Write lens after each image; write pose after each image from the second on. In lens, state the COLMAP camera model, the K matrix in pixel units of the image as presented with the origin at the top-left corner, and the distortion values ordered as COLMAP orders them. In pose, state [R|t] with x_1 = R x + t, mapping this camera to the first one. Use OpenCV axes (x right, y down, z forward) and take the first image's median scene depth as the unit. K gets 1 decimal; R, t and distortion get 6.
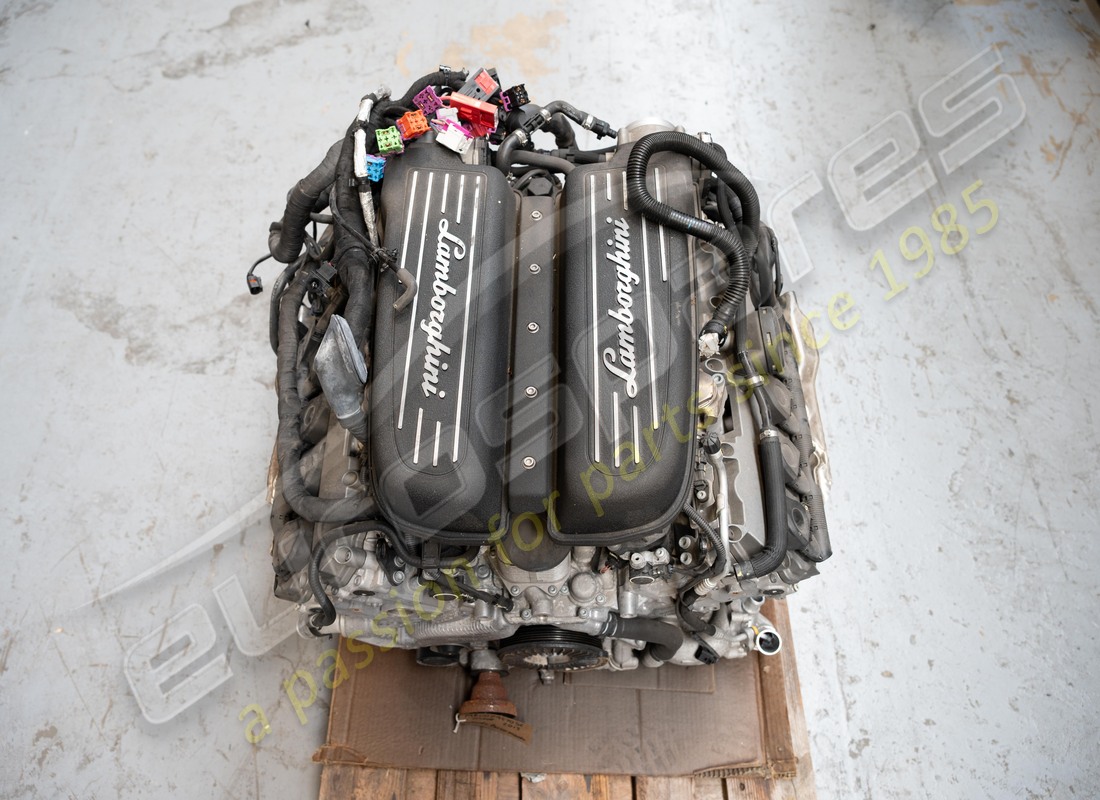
lens RADIAL K [[813.4, 0, 550.0], [0, 813.4, 400.0], [0, 0, 1]] dist [0.004943, -0.004809]
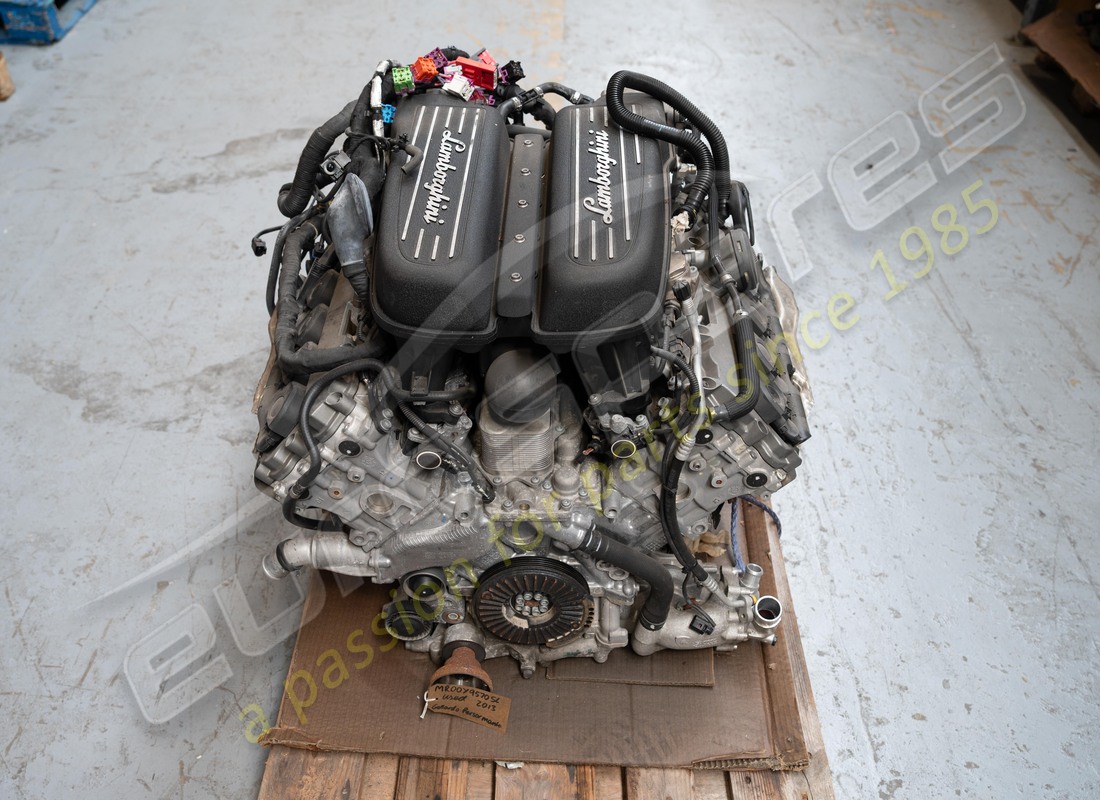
lens RADIAL K [[1042.6, 0, 550.0], [0, 1042.6, 400.0], [0, 0, 1]] dist [0.014973, -0.003746]
pose [[0.999818, 0.019027, 0.001406, 0.012028], [-0.017396, 0.939404, -0.342370, 0.394322], [-0.007835, 0.342283, 0.939564, -0.156037]]
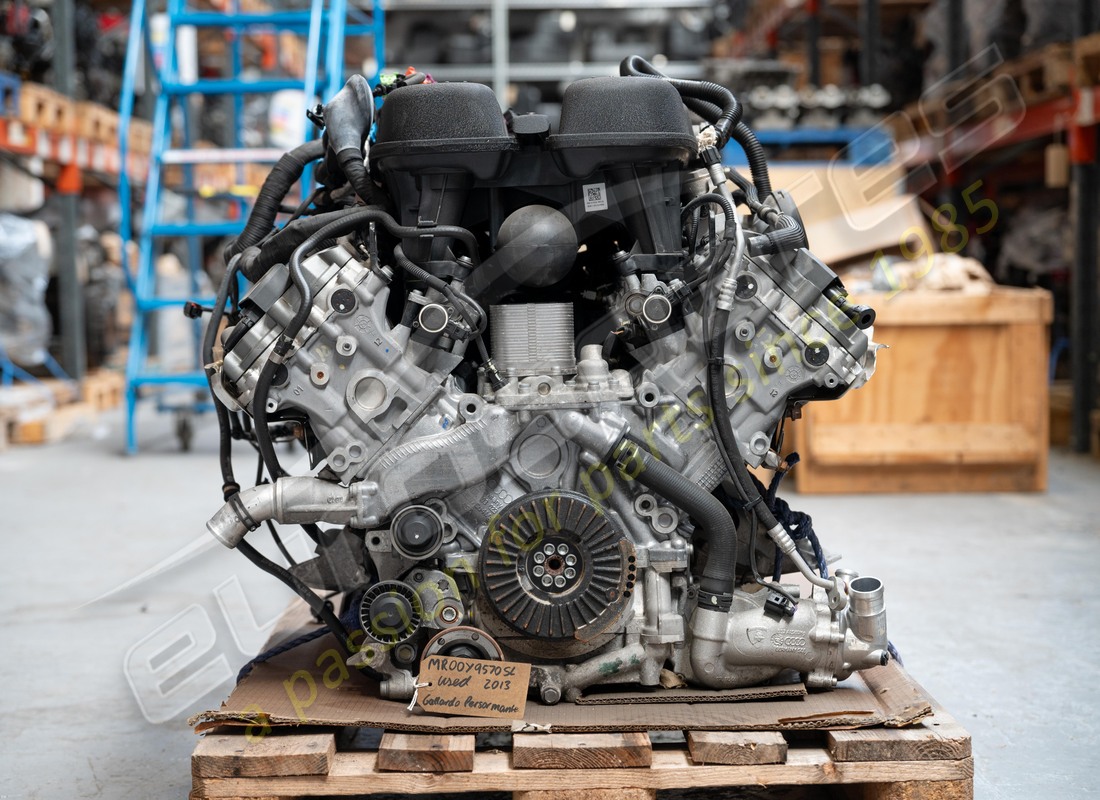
lens RADIAL K [[2631.7, 0, 550.0], [0, 2631.7, 400.0], [0, 0, 1]] dist [-0.015615, 0.034839]
pose [[0.999934, -0.005074, 0.010330, -0.020871], [0.011439, 0.536604, -0.843756, 1.726791], [-0.001262, 0.843819, 0.536627, -0.286924]]
